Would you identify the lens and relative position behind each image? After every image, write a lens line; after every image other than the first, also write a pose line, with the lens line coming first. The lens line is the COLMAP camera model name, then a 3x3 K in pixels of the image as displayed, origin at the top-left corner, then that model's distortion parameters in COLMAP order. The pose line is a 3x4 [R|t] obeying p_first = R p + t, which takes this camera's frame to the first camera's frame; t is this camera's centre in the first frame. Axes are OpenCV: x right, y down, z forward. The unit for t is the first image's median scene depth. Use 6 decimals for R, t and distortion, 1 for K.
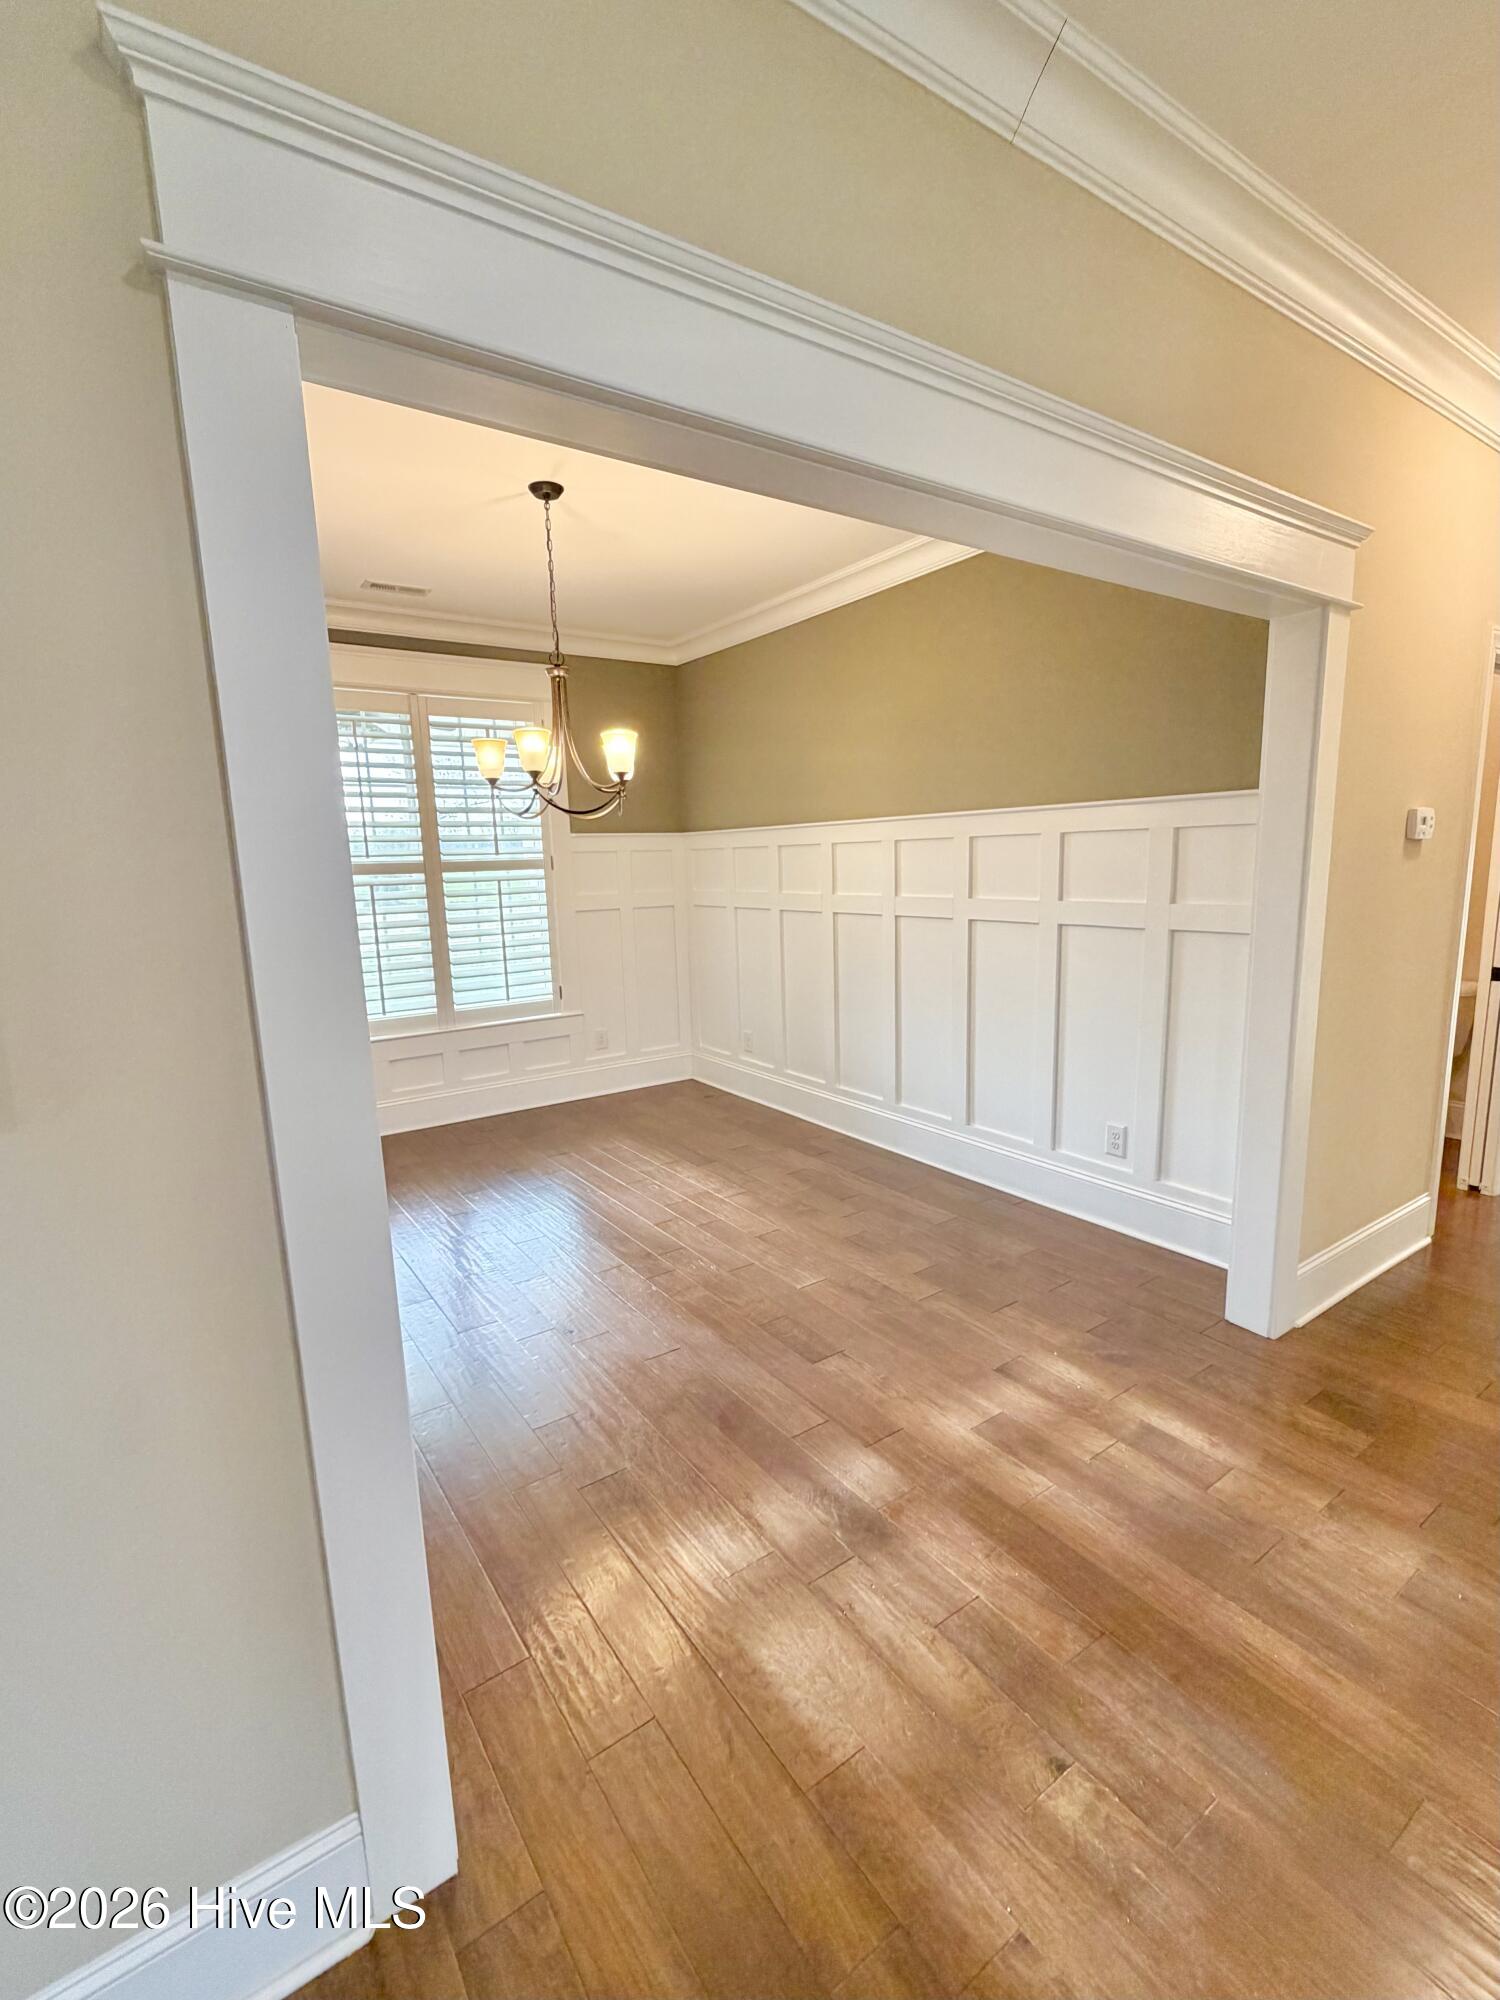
lens RADIAL K [[898.1, 0, 750.0], [0, 898.1, 1000.0], [0, 0, 1]] dist [-0.000494, -0.000072]
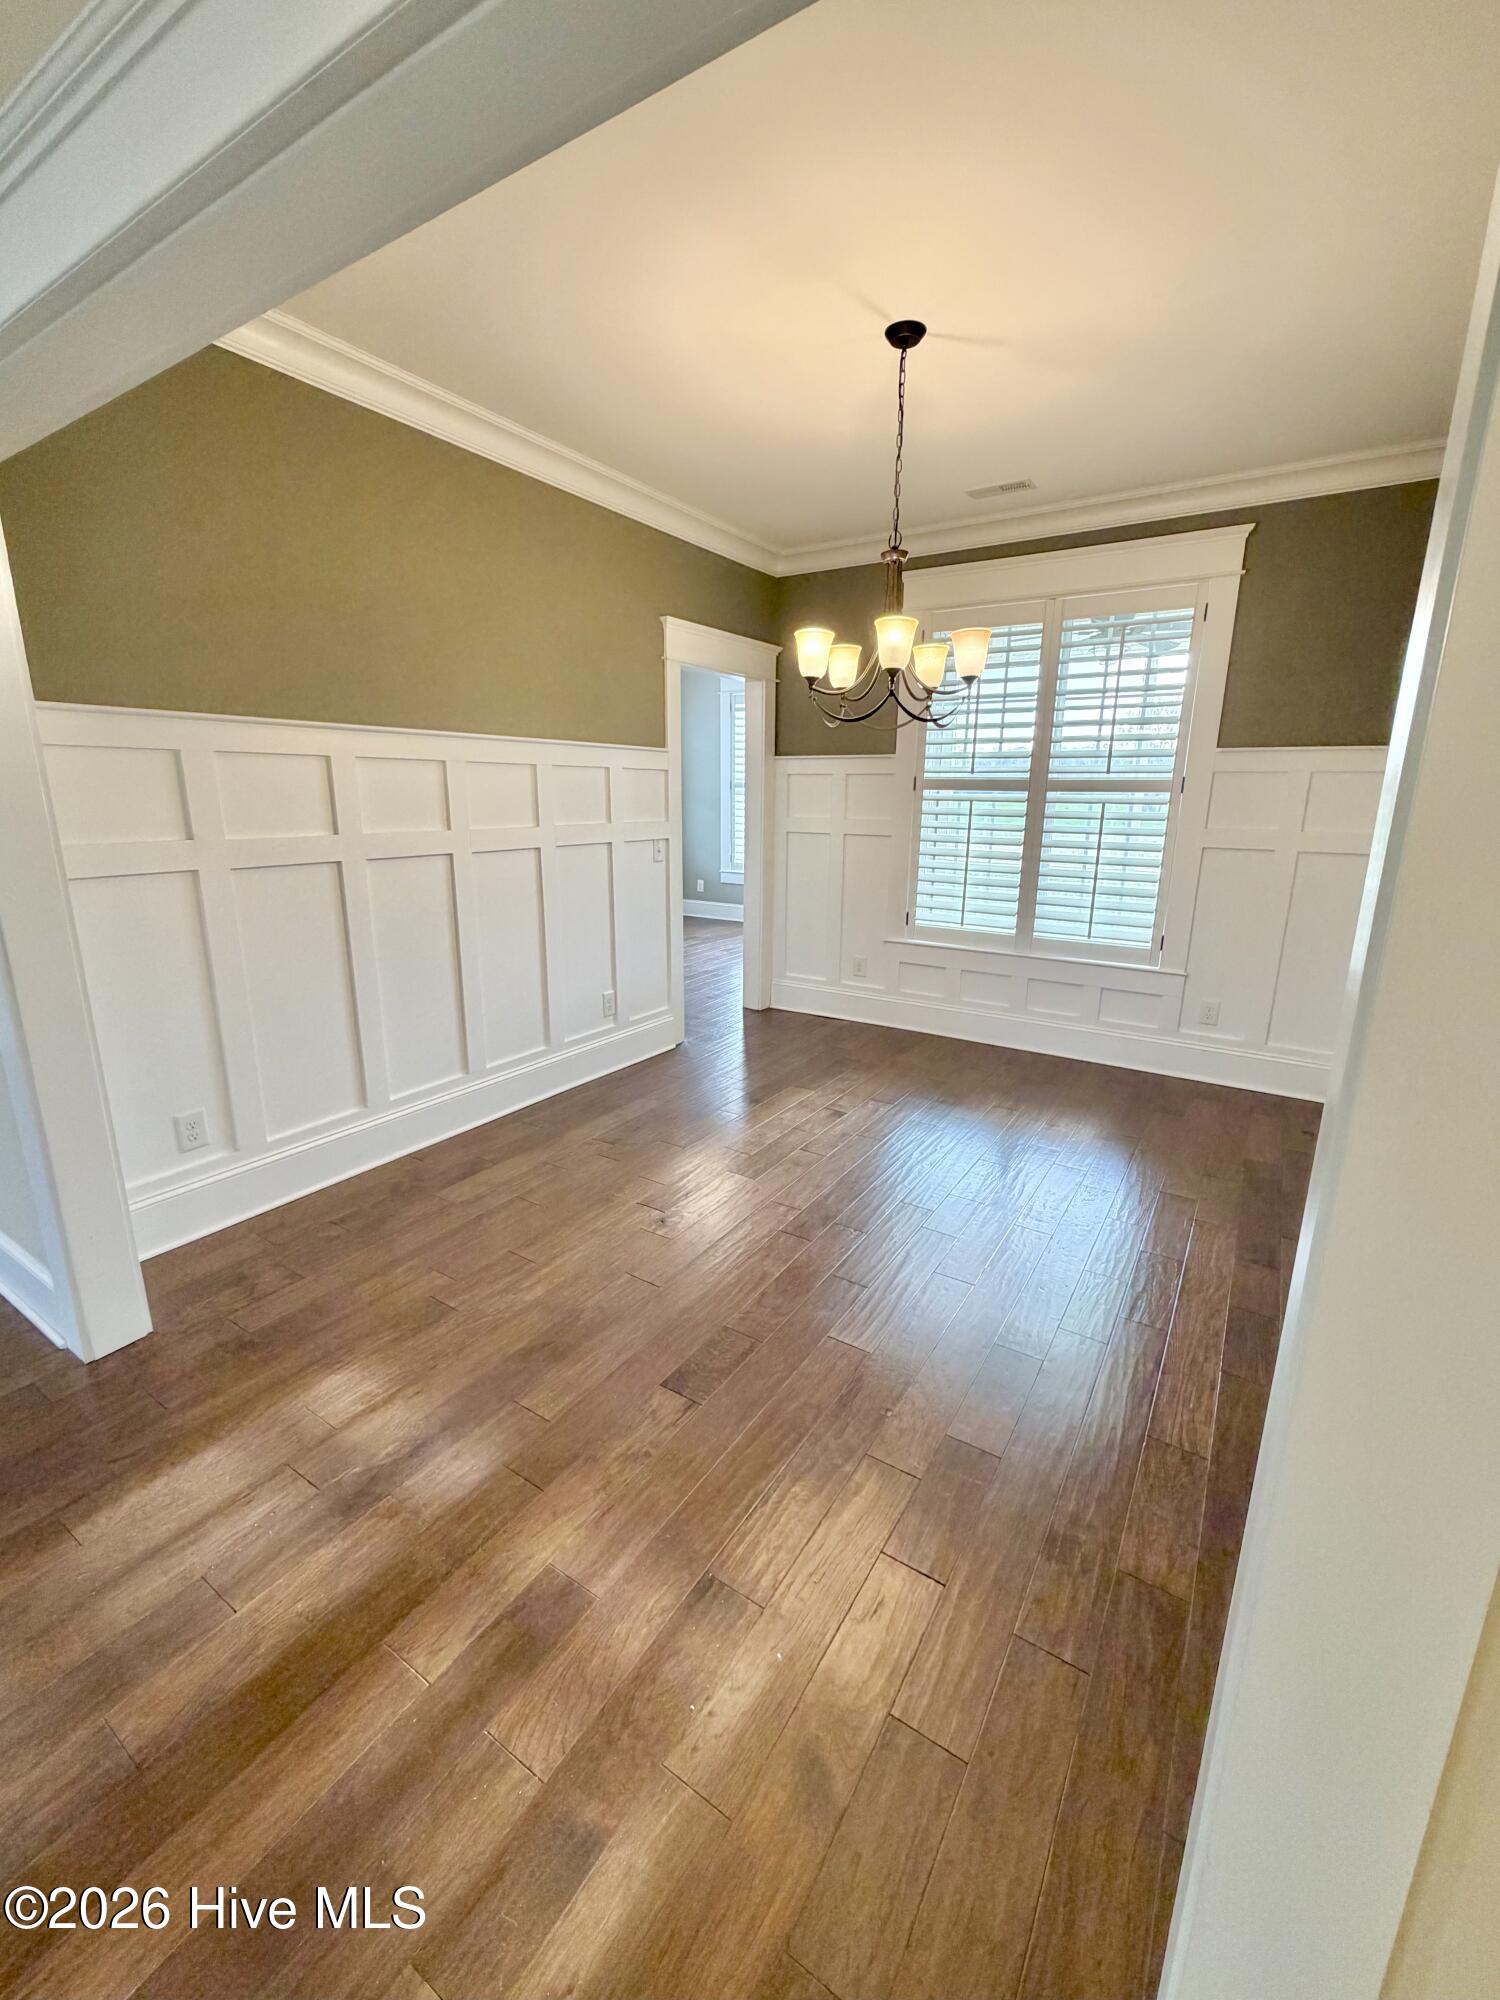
lens RADIAL K [[810.3, 0, 753.1], [0, 810.3, 982.3], [0, 0, 1]] dist [0.006223, -0.000157]
pose [[0.382922, 0.247787, -0.889928, 0.411841], [-0.162482, 0.966402, 0.199166, -0.077997], [0.909379, 0.068332, 0.410317, 0.439604]]
